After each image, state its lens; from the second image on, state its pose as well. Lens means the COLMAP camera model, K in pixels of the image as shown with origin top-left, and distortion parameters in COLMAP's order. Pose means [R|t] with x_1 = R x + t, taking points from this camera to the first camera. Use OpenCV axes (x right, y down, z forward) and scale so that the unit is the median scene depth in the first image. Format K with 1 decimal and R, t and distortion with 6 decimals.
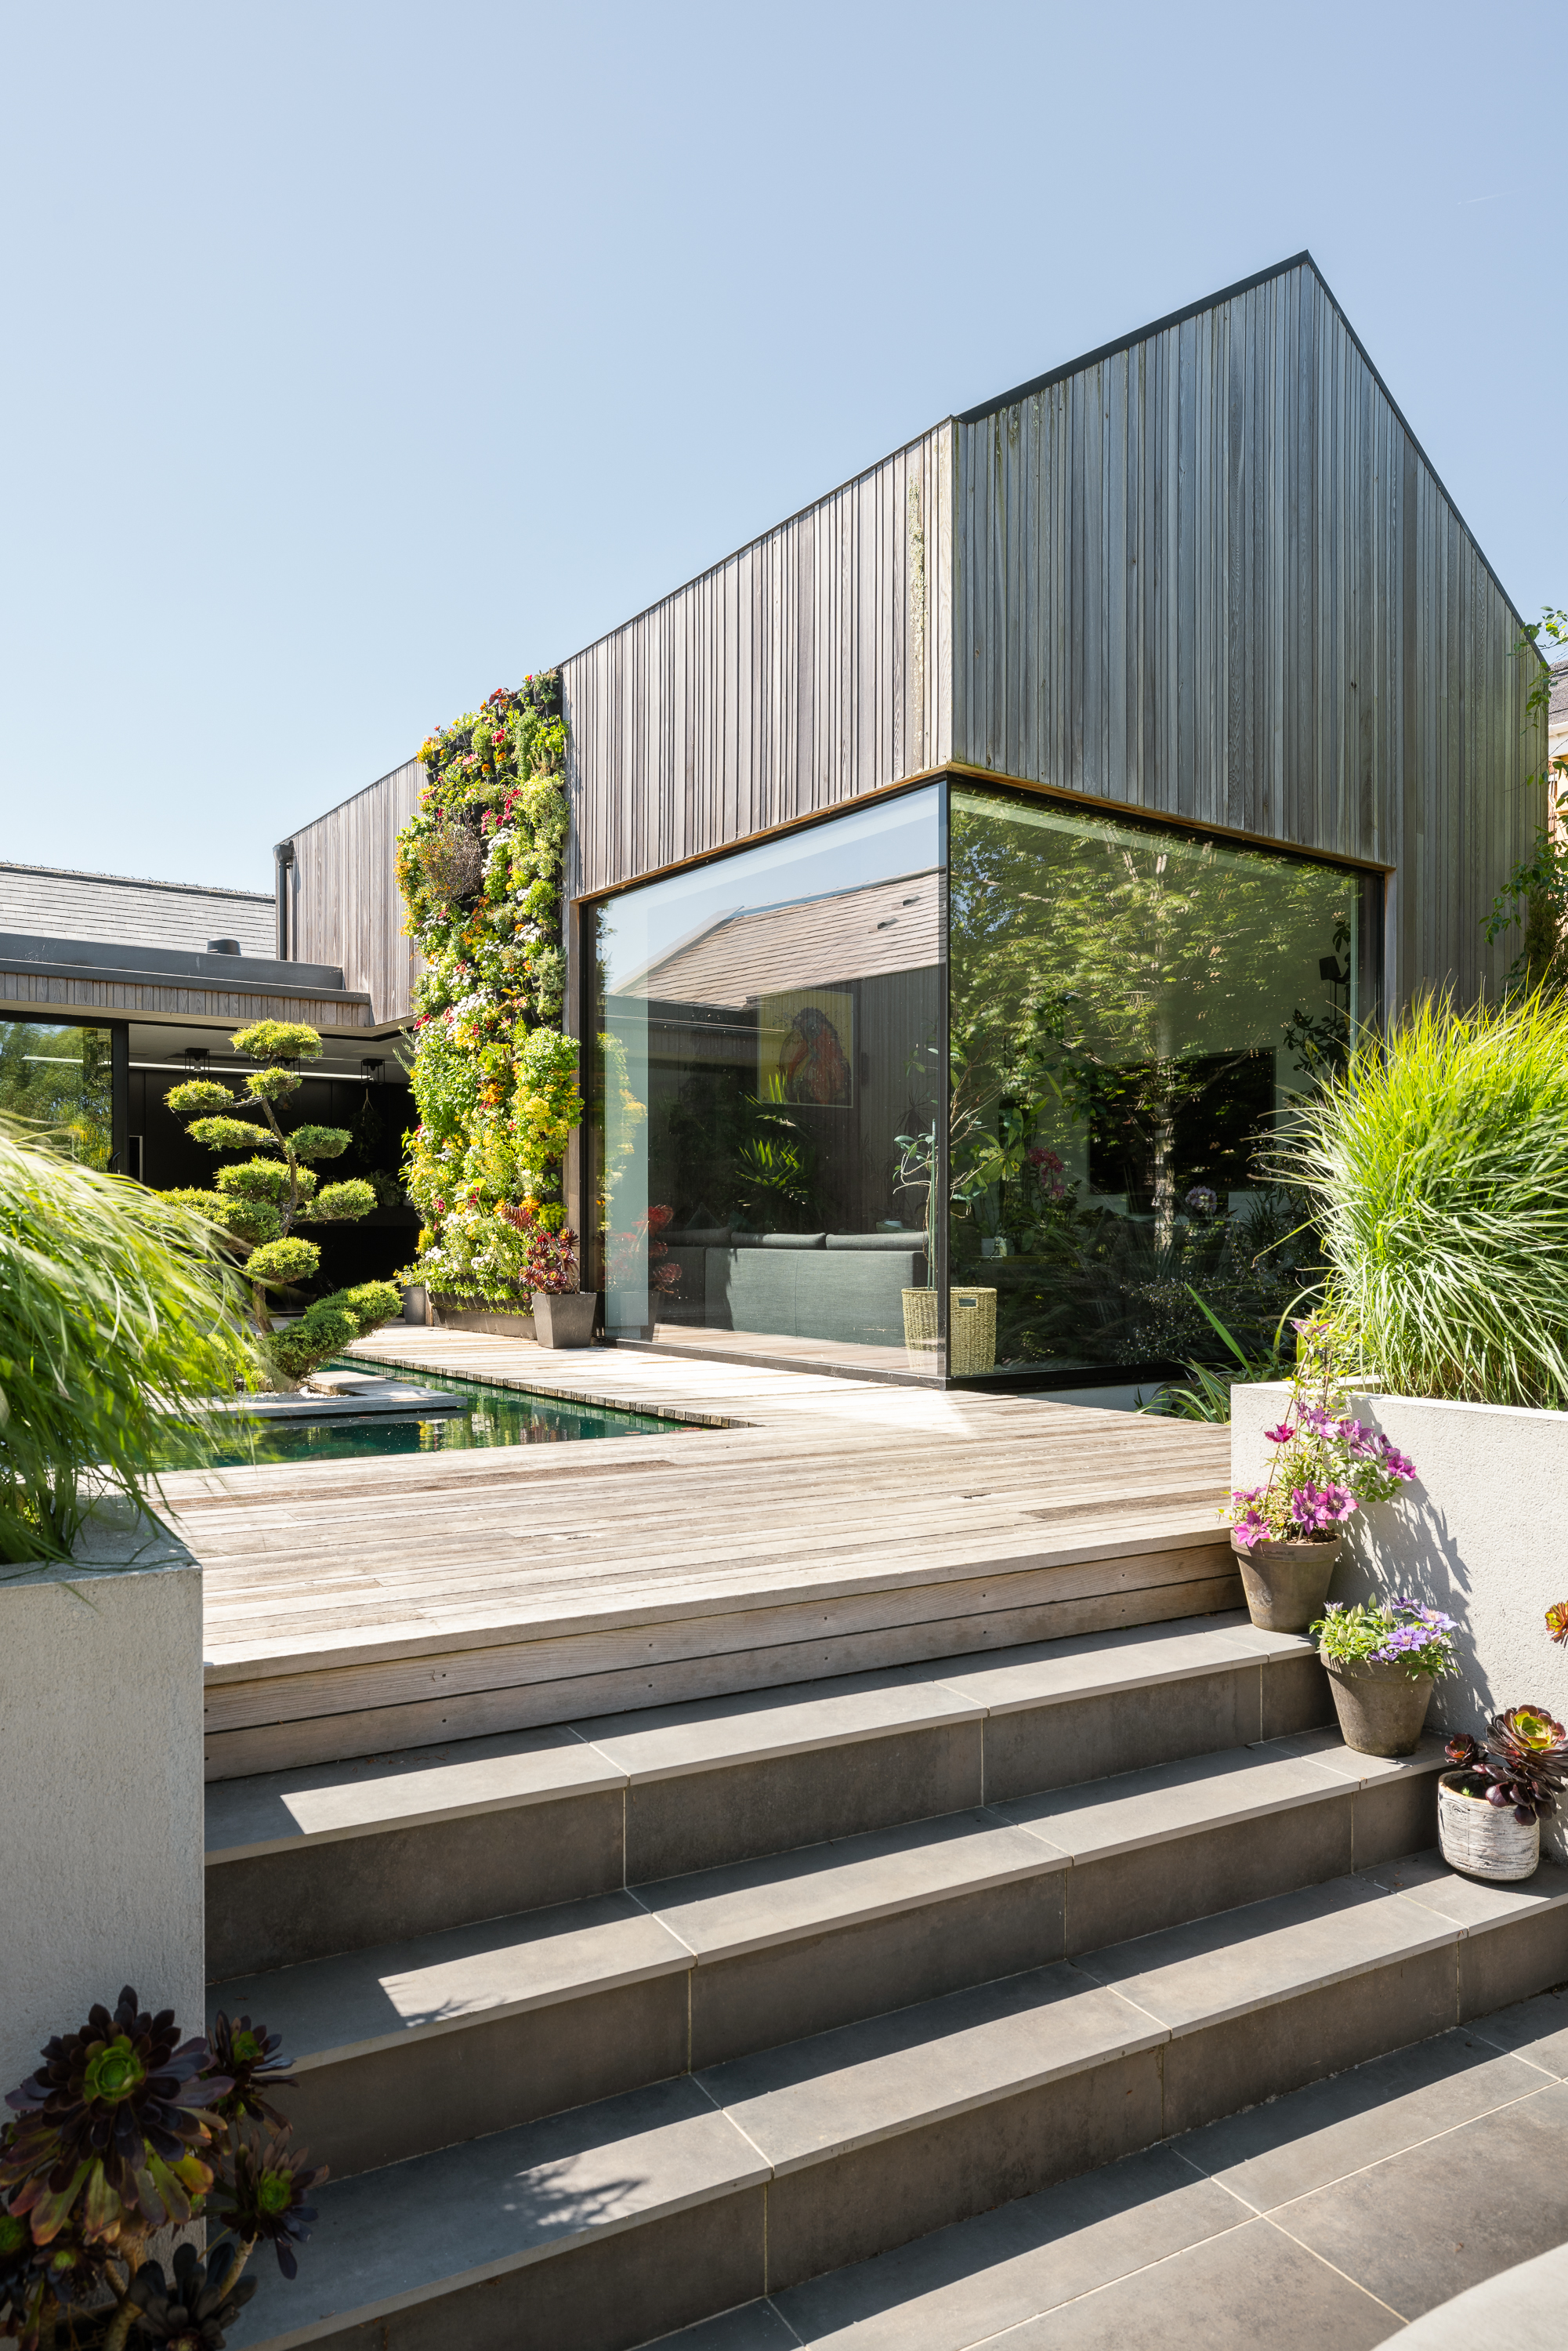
lens RADIAL K [[1520.2, 0, 764.8], [0, 1520.2, 1239.0], [0, 0, 1]] dist [0.002301, -0.000454]
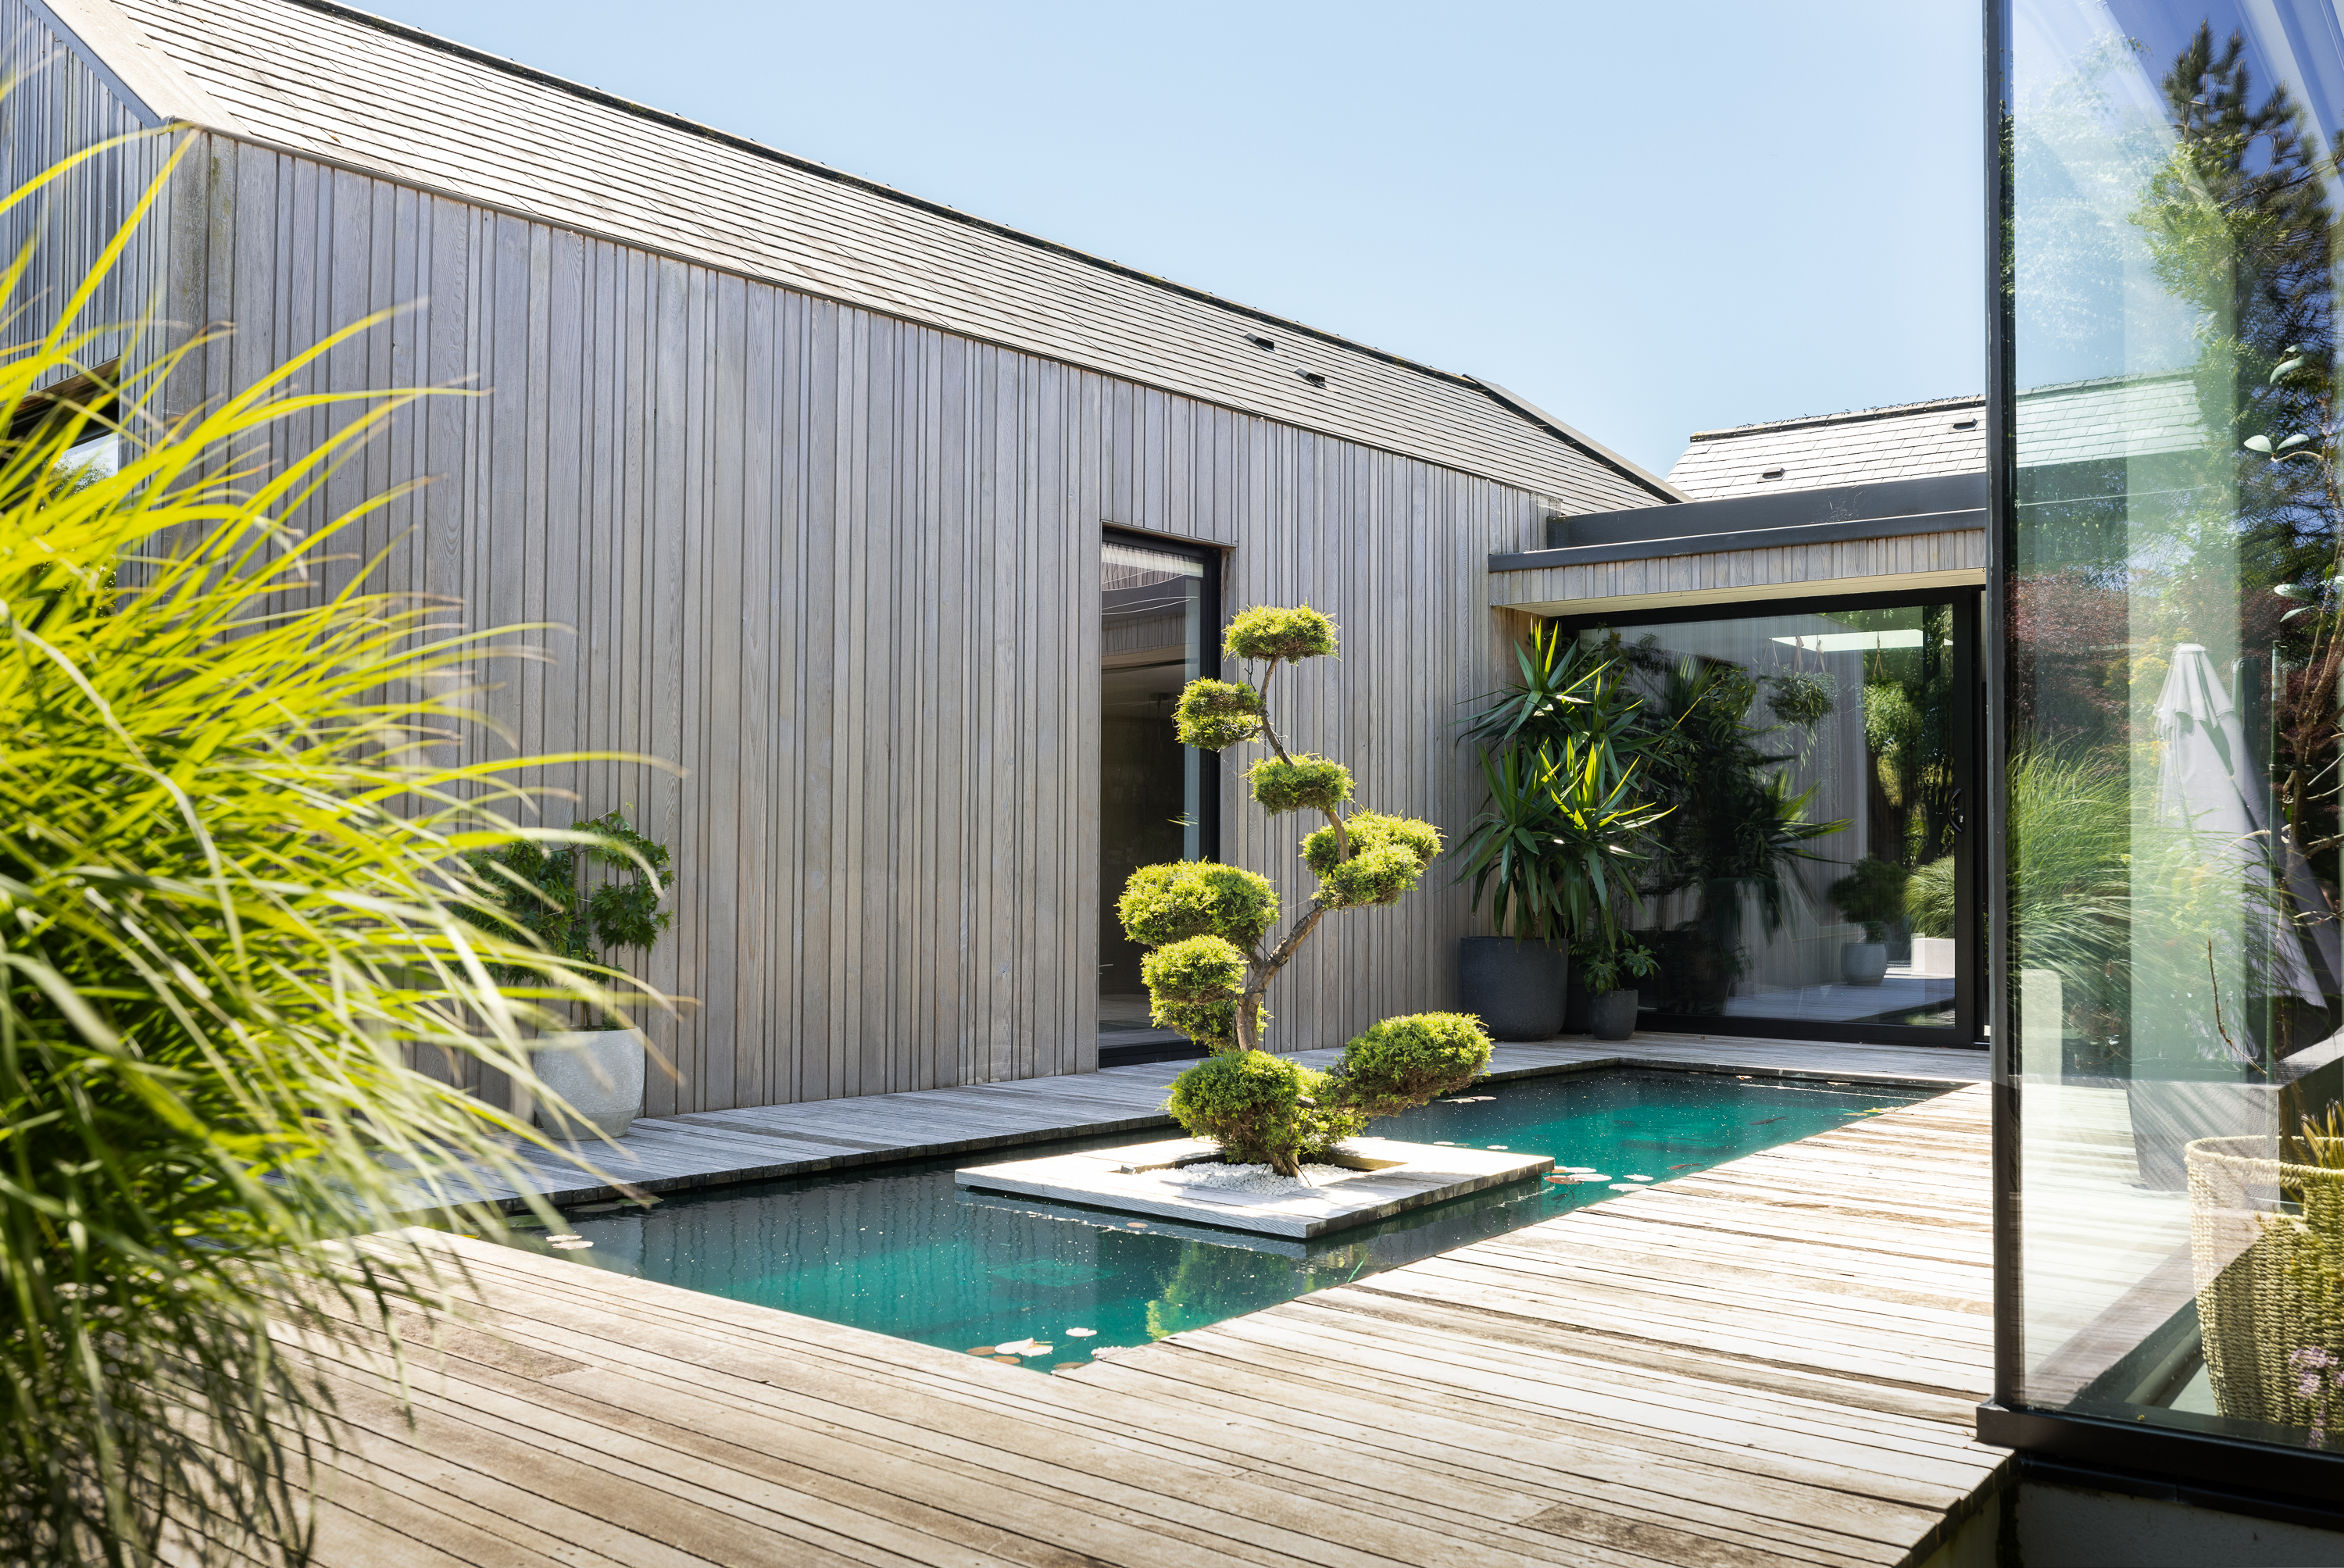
lens RADIAL K [[1990.6, 0, 1180.3], [0, 1990.6, 770.2], [0, 0, 1]] dist [-0.000858, 0.003519]
pose [[0.337024, -0.039435, -0.940670, 0.335677], [-0.012342, 0.998852, -0.046296, -0.025286], [0.941415, 0.027213, 0.336150, 0.481406]]
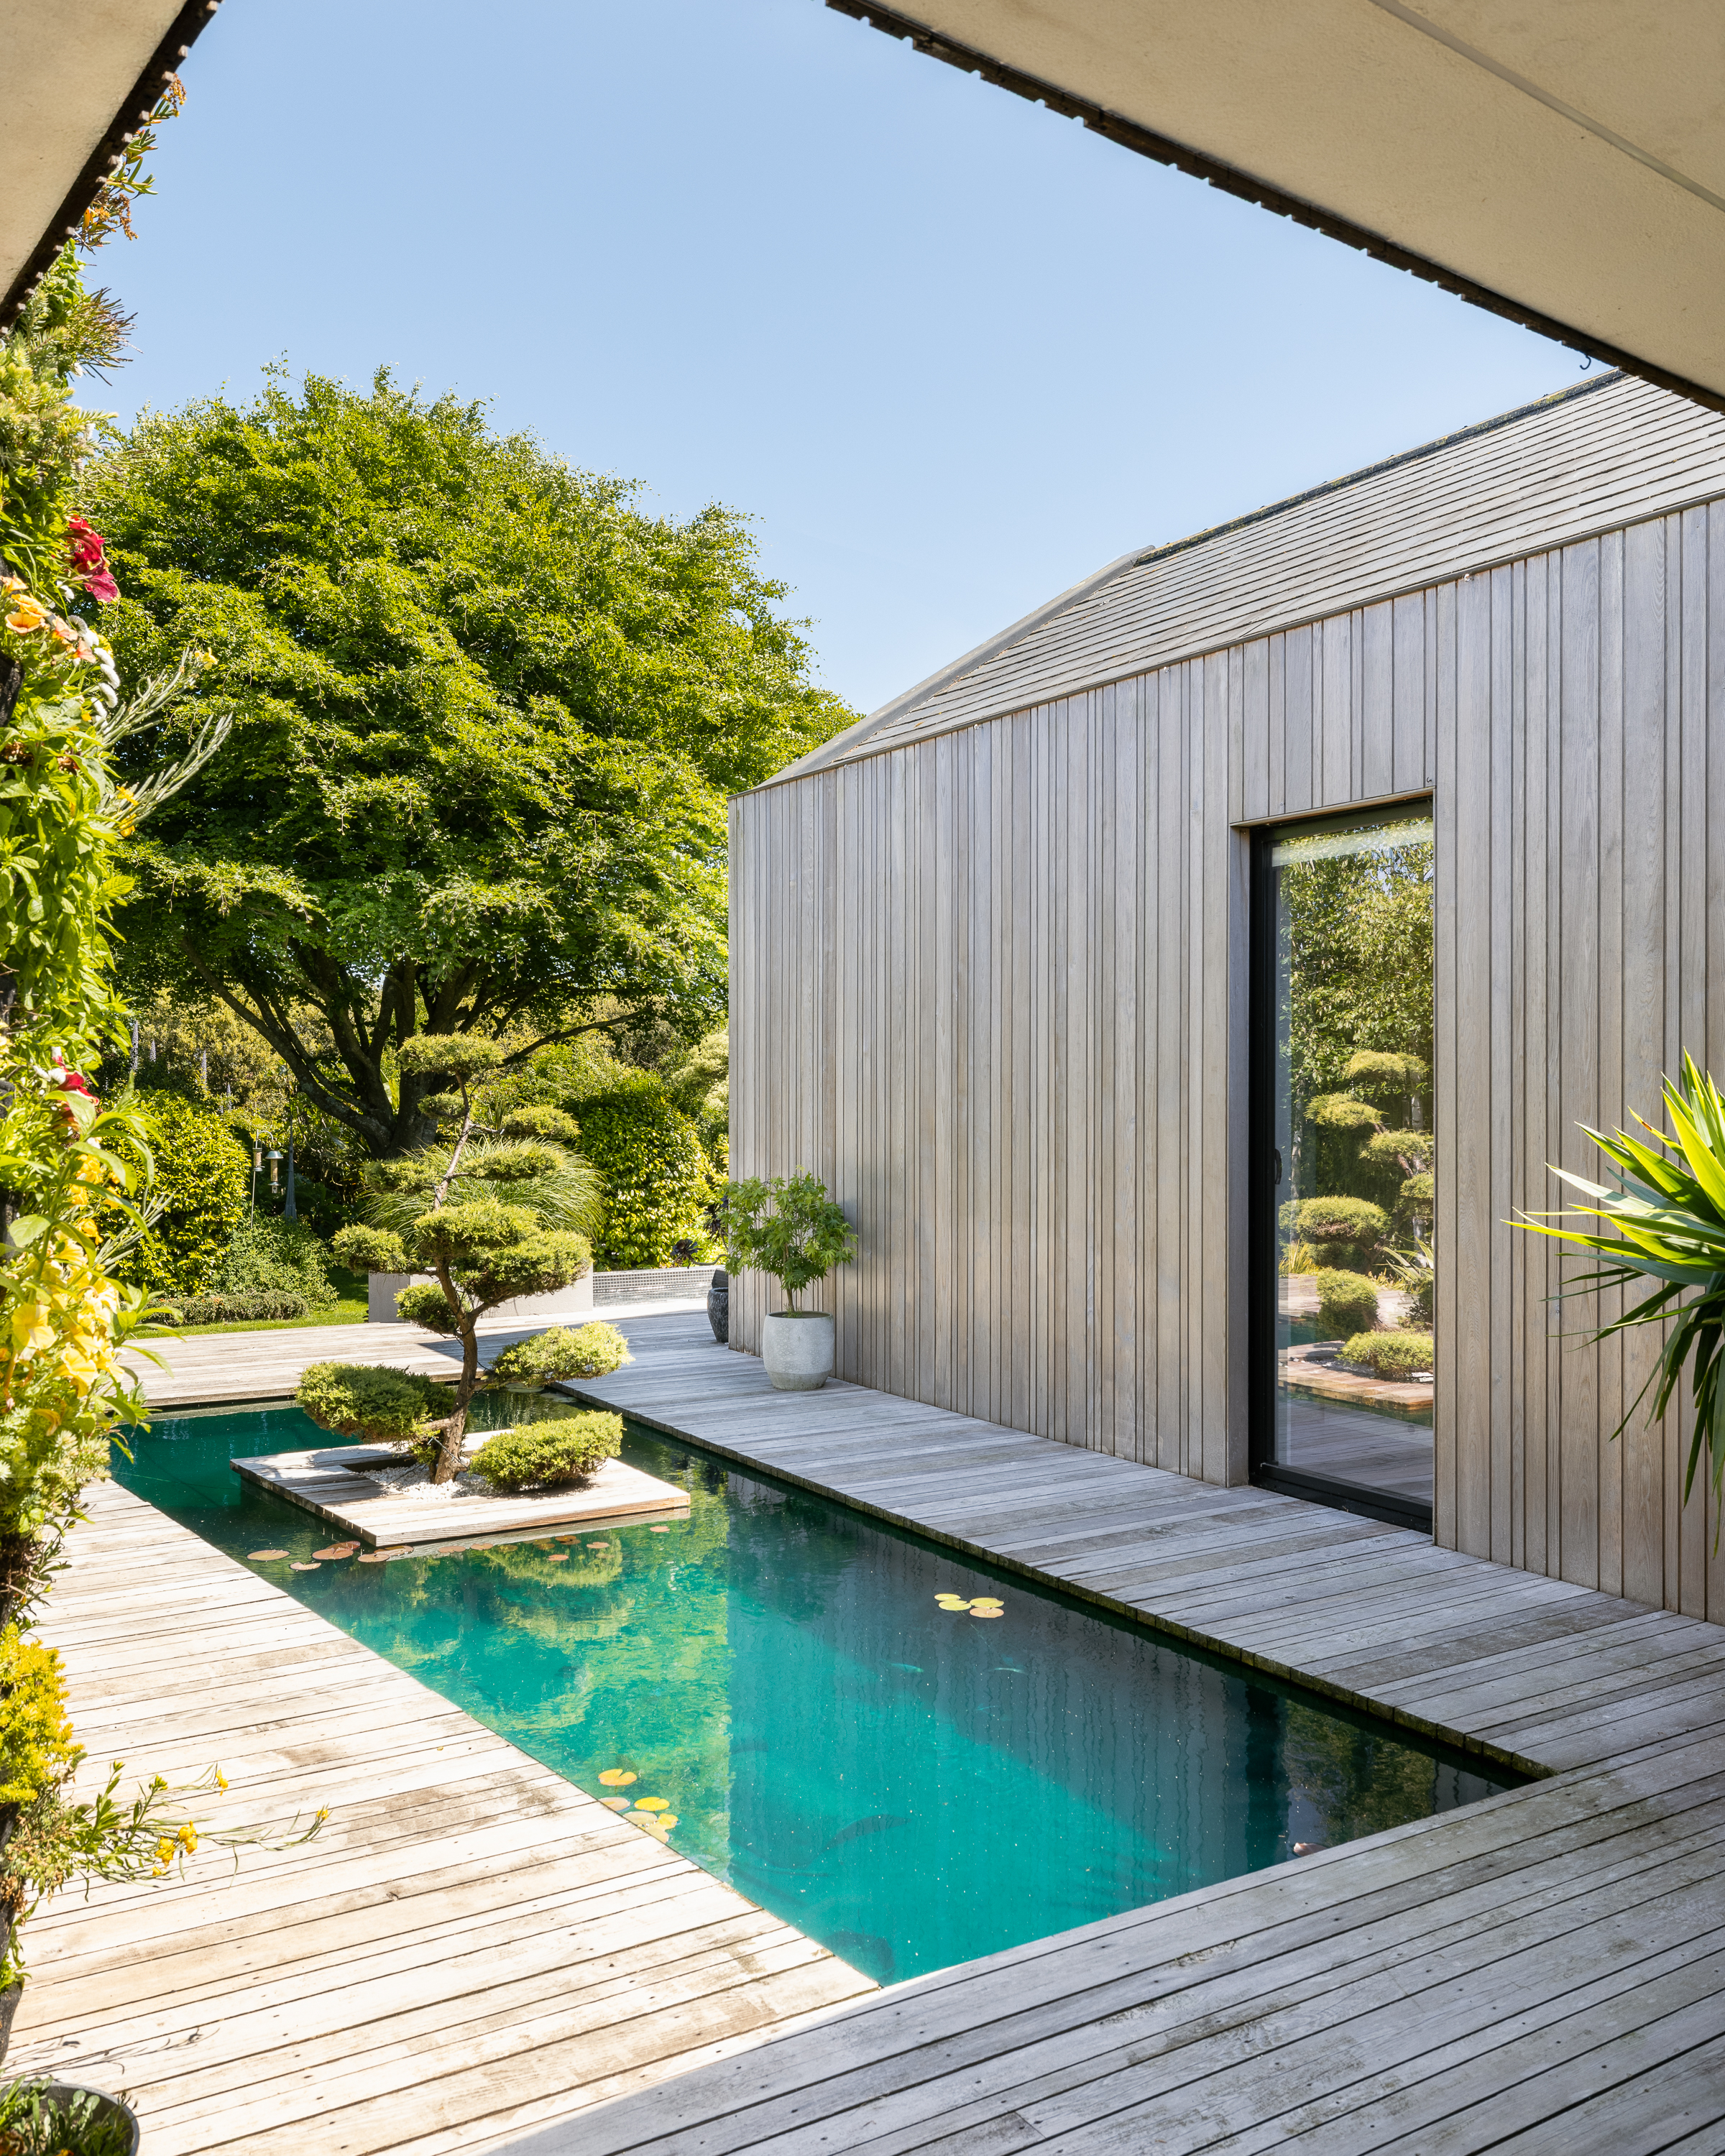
lens RADIAL K [[1770.6, 0, 862.5], [0, 1770.6, 1078.0], [0, 0, 1]] dist [0.002505, -0.004609]
pose [[-0.999560, -0.002647, -0.029556, -0.363690], [-0.002814, 0.999980, 0.005606, -0.088606], [0.029541, 0.005687, -0.999547, 1.407369]]
